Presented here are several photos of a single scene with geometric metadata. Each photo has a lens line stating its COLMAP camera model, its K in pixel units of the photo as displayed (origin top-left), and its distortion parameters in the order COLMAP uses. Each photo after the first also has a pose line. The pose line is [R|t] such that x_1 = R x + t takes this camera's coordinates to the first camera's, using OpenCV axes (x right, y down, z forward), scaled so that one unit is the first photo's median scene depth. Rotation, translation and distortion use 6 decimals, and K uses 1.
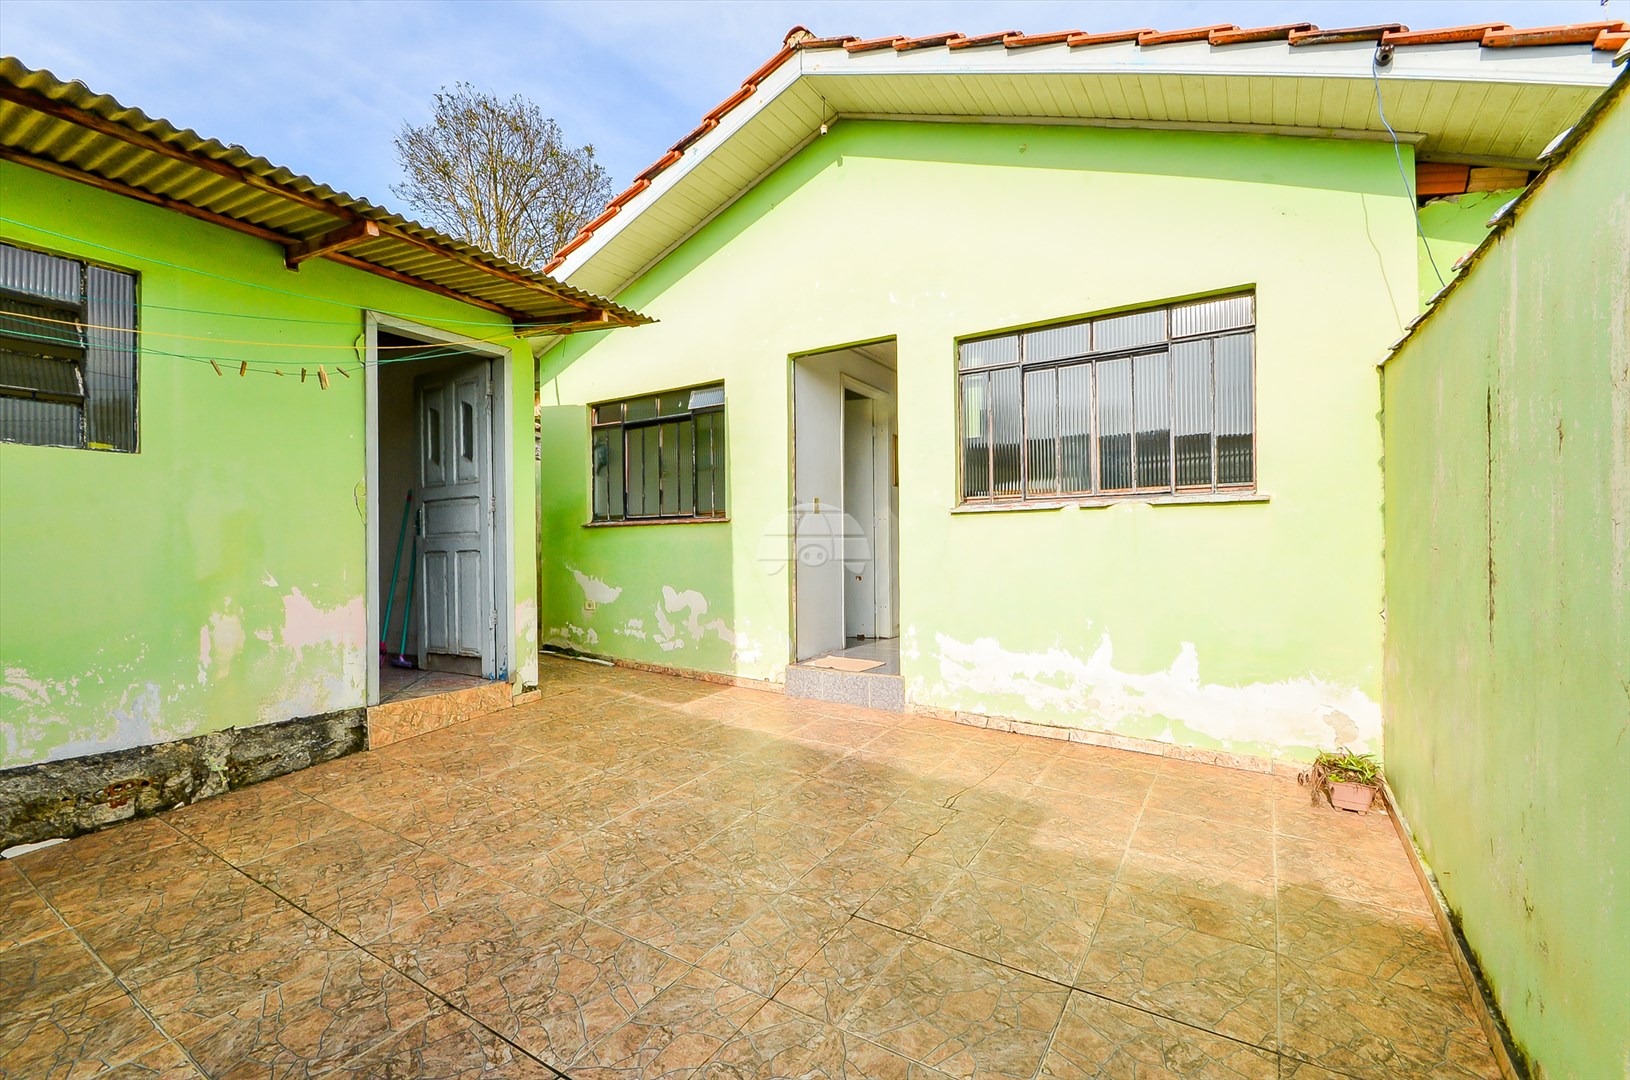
lens RADIAL K [[703.1, 0, 795.2], [0, 703.1, 555.8], [0, 0, 1]] dist [0.010324, -0.015164]
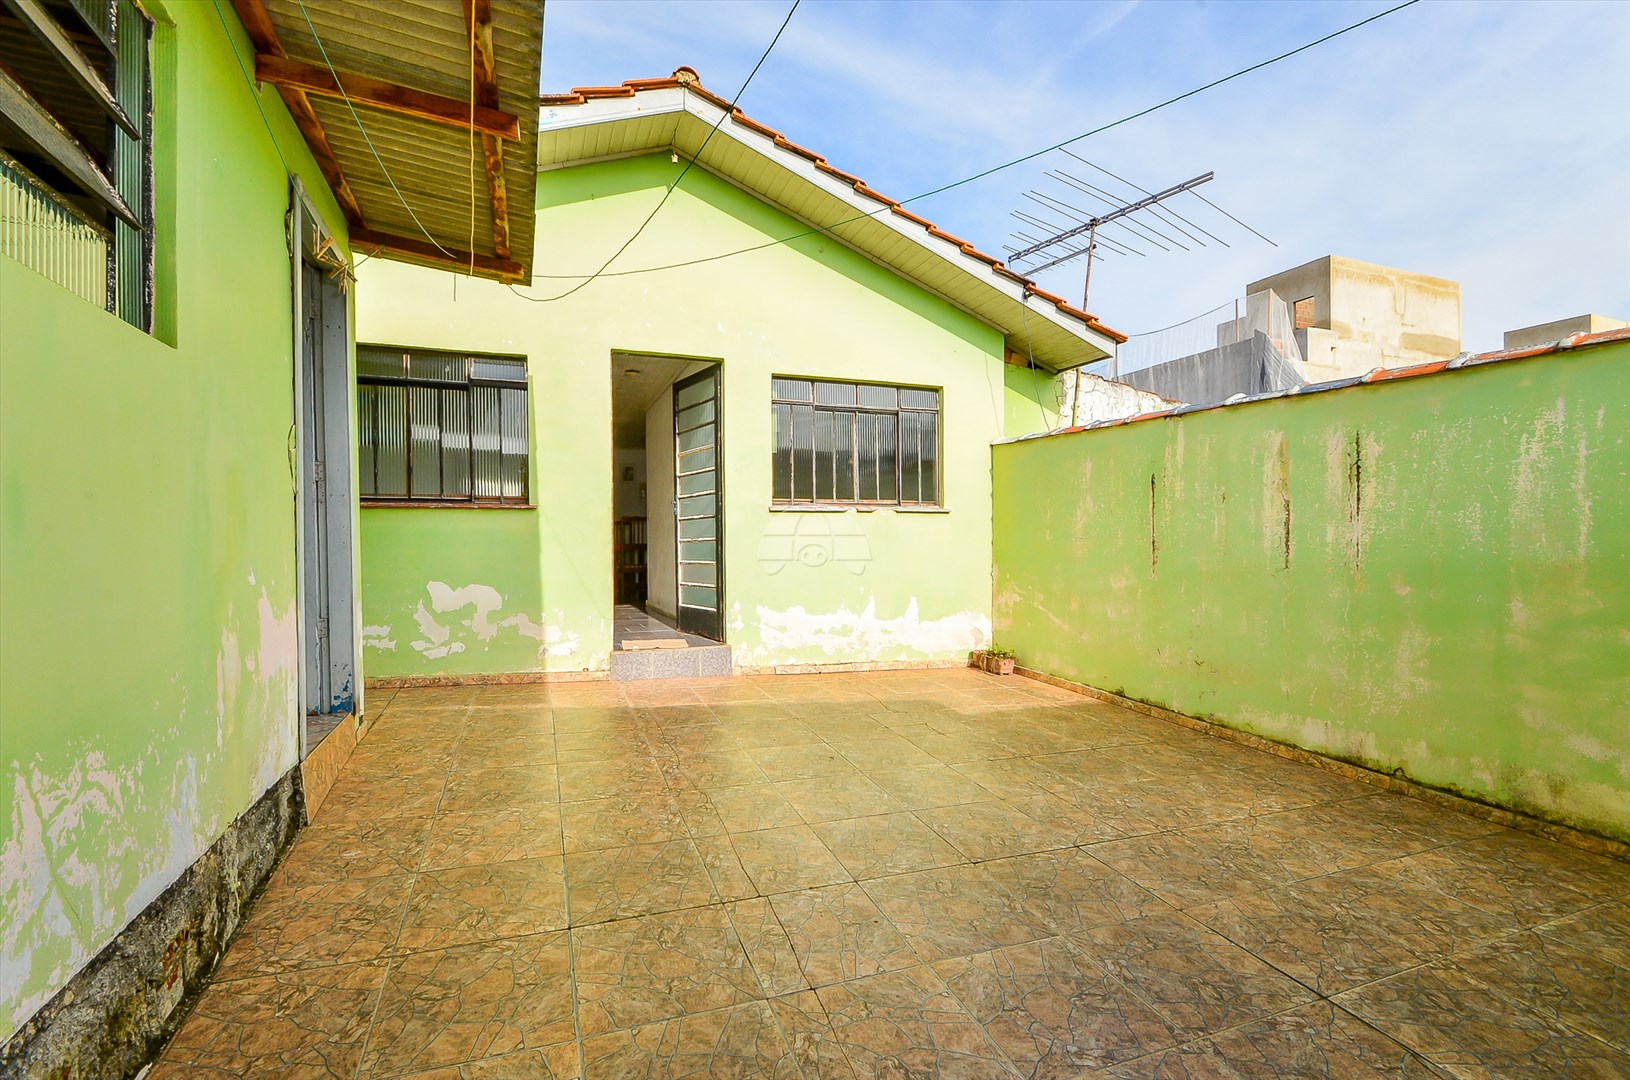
lens RADIAL K [[704.2, 0, 793.1], [0, 704.2, 550.1], [0, 0, 1]] dist [0.016910, -0.015643]
pose [[0.612403, -0.002097, 0.790543, -0.784133], [0.007050, 0.999971, -0.002809, 0.014415], [-0.790514, 0.007294, 0.612400, 0.191658]]
